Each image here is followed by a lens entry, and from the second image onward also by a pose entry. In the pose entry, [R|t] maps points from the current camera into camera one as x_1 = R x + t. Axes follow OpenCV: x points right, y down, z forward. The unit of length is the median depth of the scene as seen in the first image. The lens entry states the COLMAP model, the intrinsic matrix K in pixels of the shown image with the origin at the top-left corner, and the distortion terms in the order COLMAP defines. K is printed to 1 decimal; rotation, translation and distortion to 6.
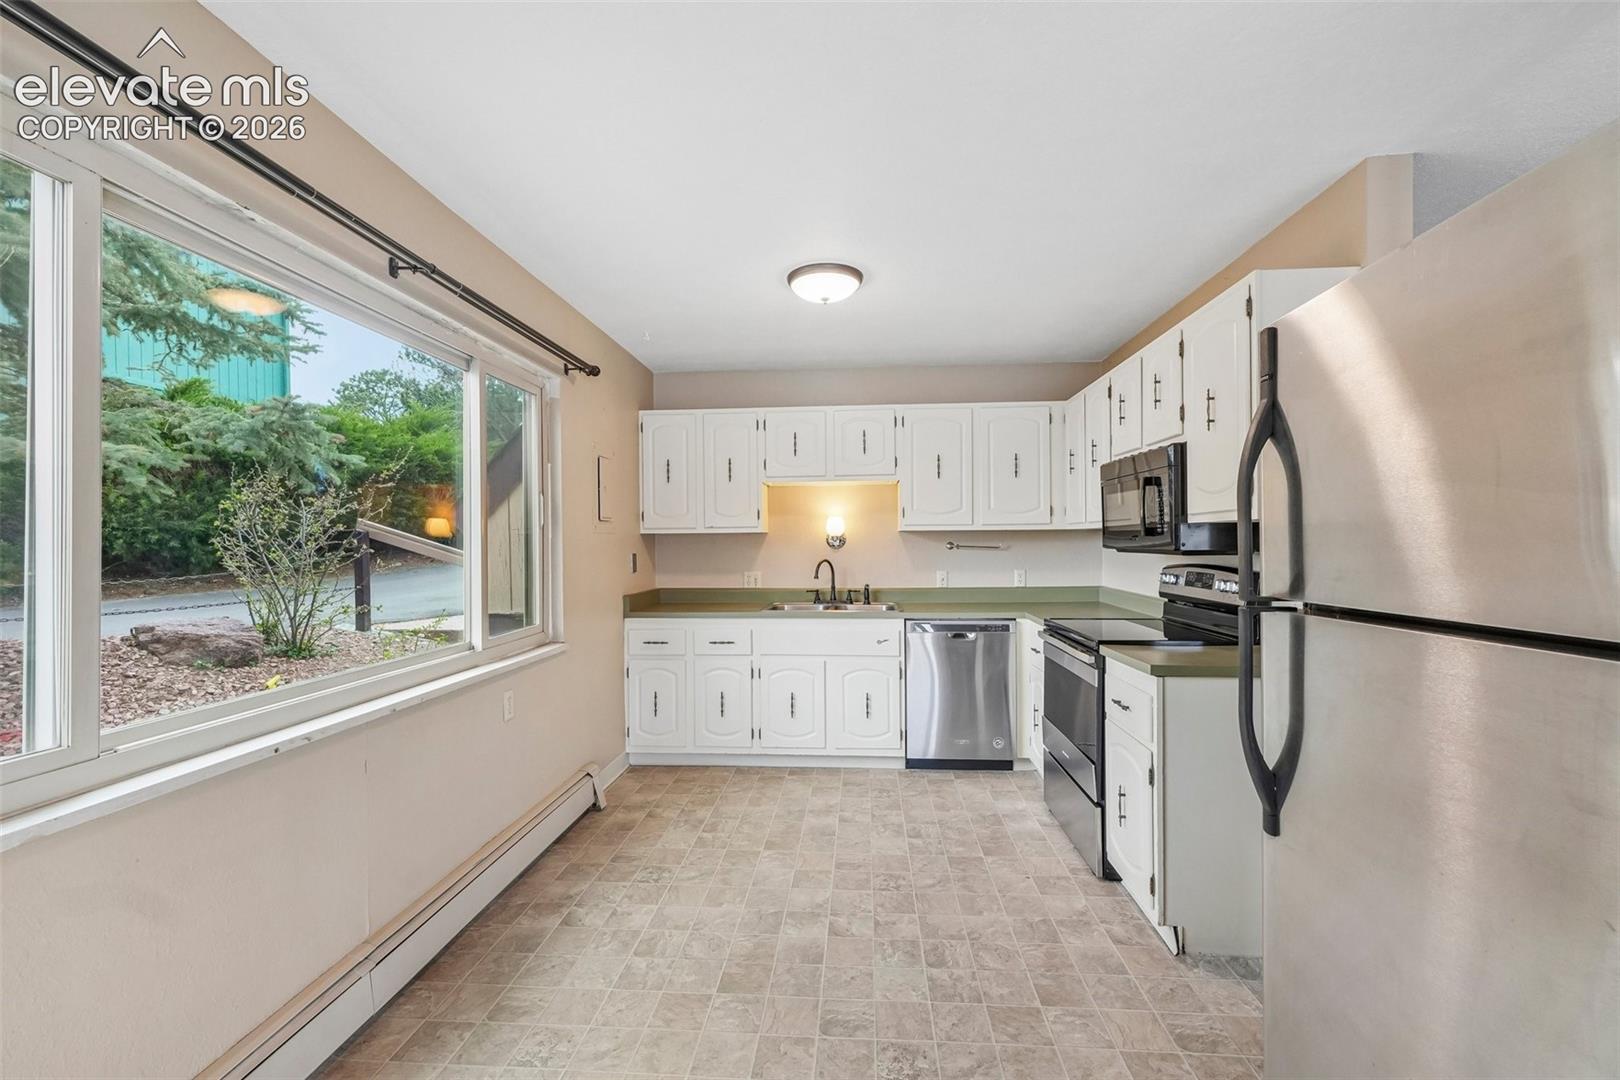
lens RADIAL K [[689.2, 0, 812.8], [0, 689.2, 542.1], [0, 0, 1]] dist [-0.002528, 0.003567]
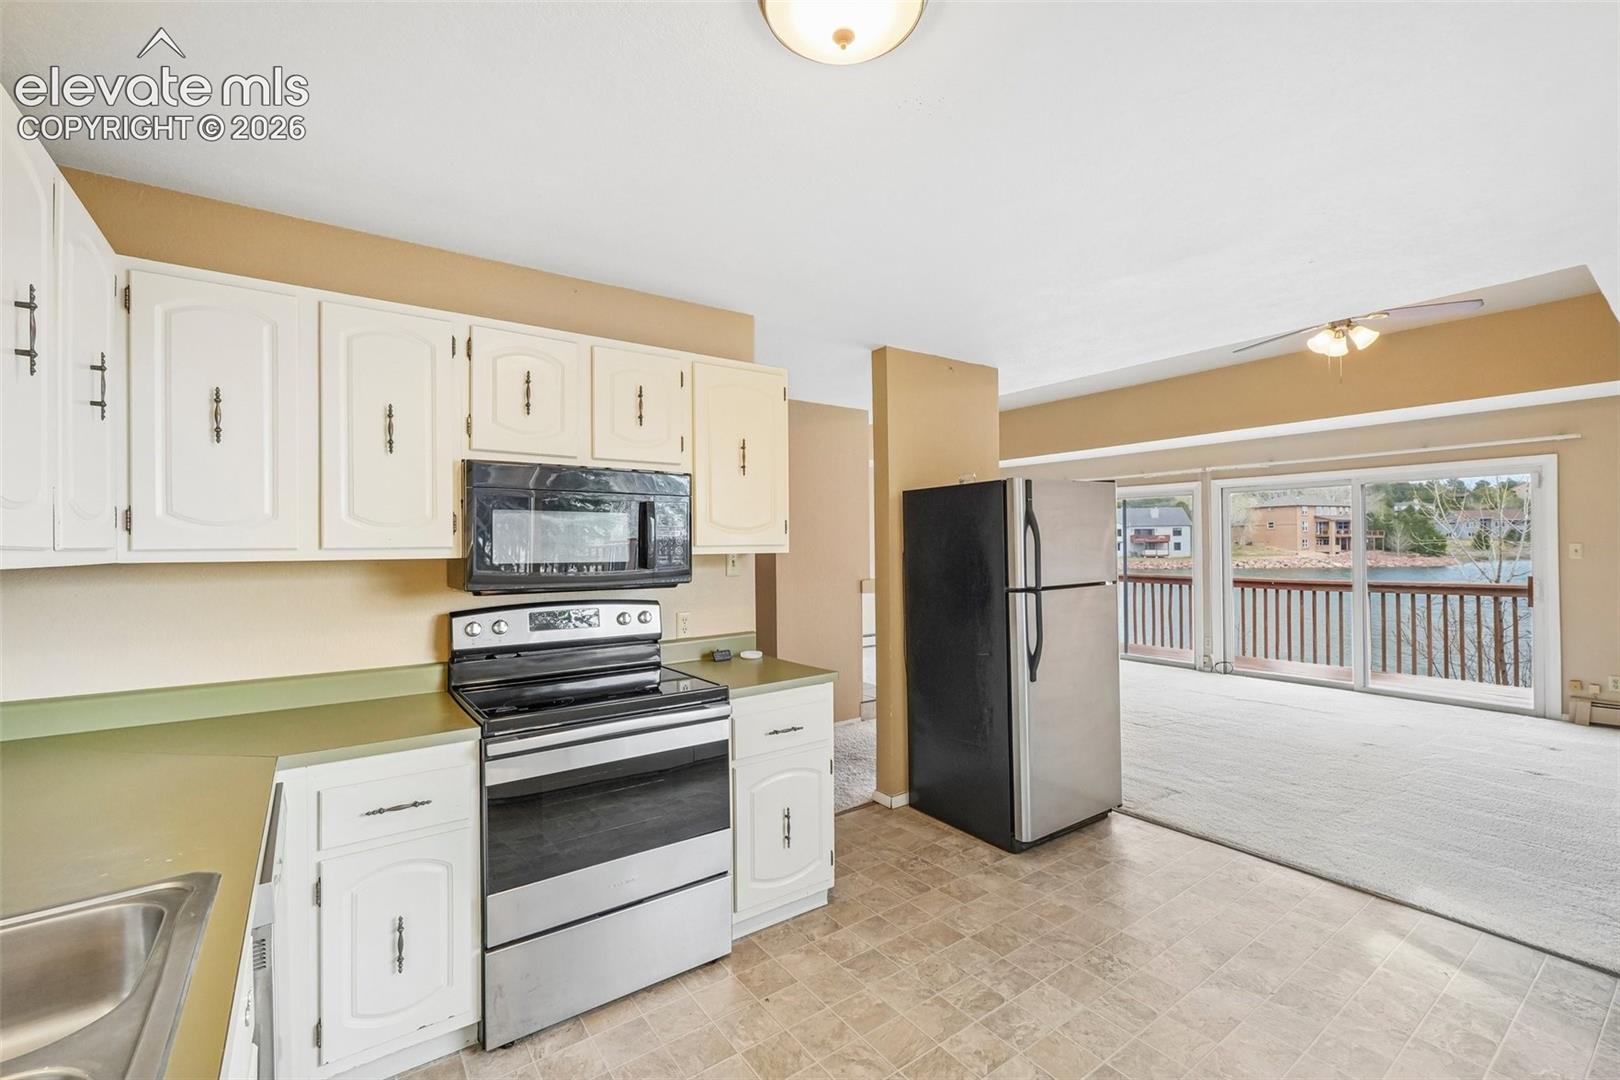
lens RADIAL K [[689.2, 0, 820.0], [0, 689.2, 542.6], [0, 0, 1]] dist [-0.002528, 0.003567]
pose [[-0.648132, 0.014582, 0.761388, -0.252449], [0.015266, 0.999865, -0.006153, -0.025603], [-0.761375, 0.007635, -0.648267, 1.089491]]
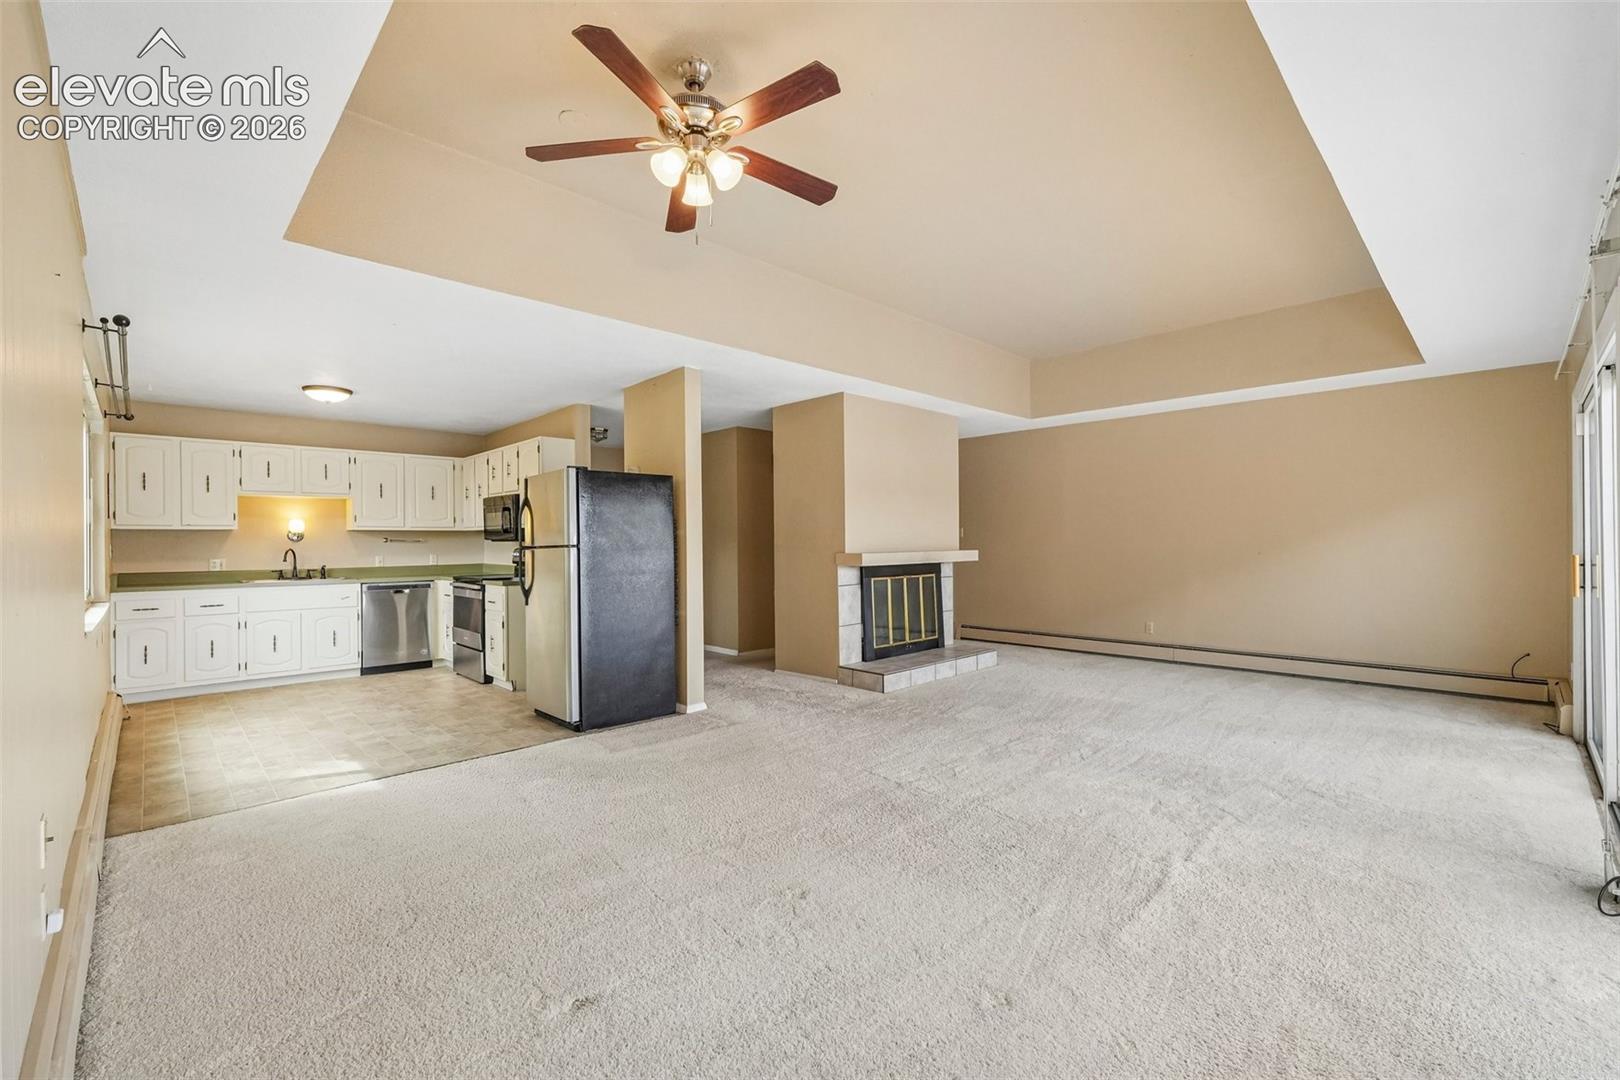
lens RADIAL K [[689.2, 0, 816.2], [0, 689.2, 541.2], [0, 0, 1]] dist [-0.002528, 0.003567]
pose [[0.663721, 0.003653, 0.747971, -0.407330], [0.003853, 0.999958, -0.008303, 0.031205], [-0.747970, 0.008393, 0.663680, -0.980575]]
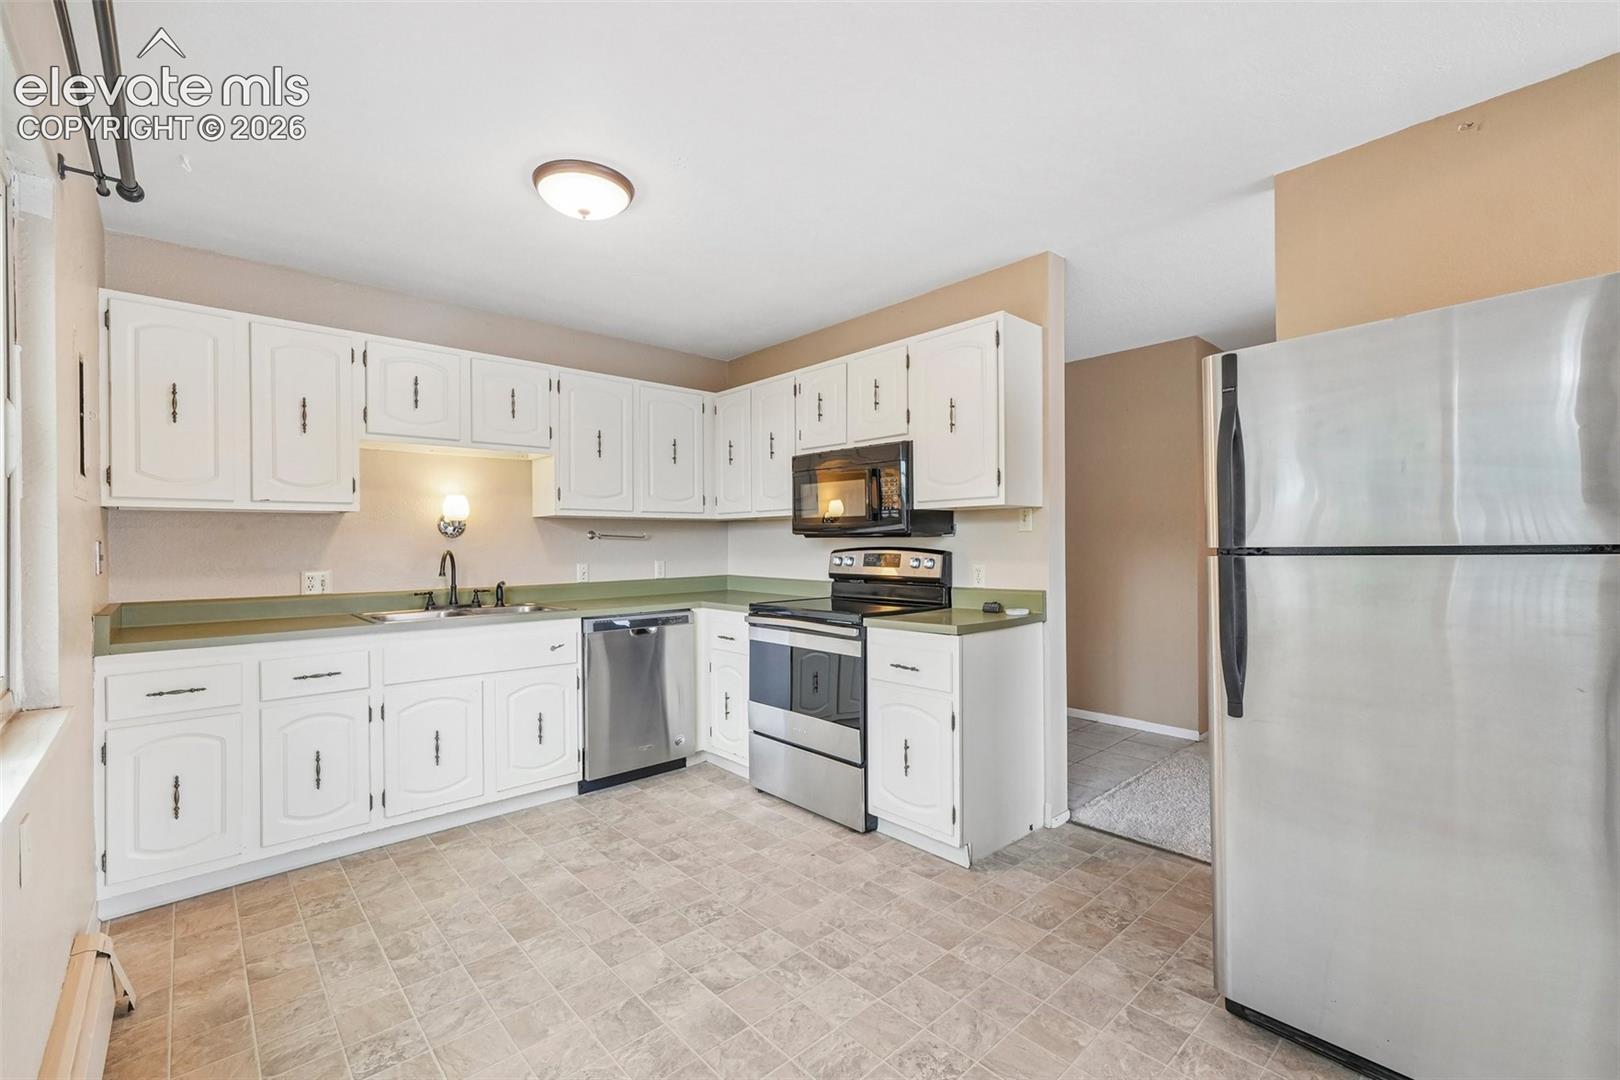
lens RADIAL K [[689.2, 0, 814.9], [0, 689.2, 542.0], [0, 0, 1]] dist [-0.002528, 0.003567]
pose [[0.683328, 0.004335, 0.730099, -0.316176], [0.002053, 0.999967, -0.007858, 0.027374], [-0.730109, 0.006869, 0.683297, 0.226698]]
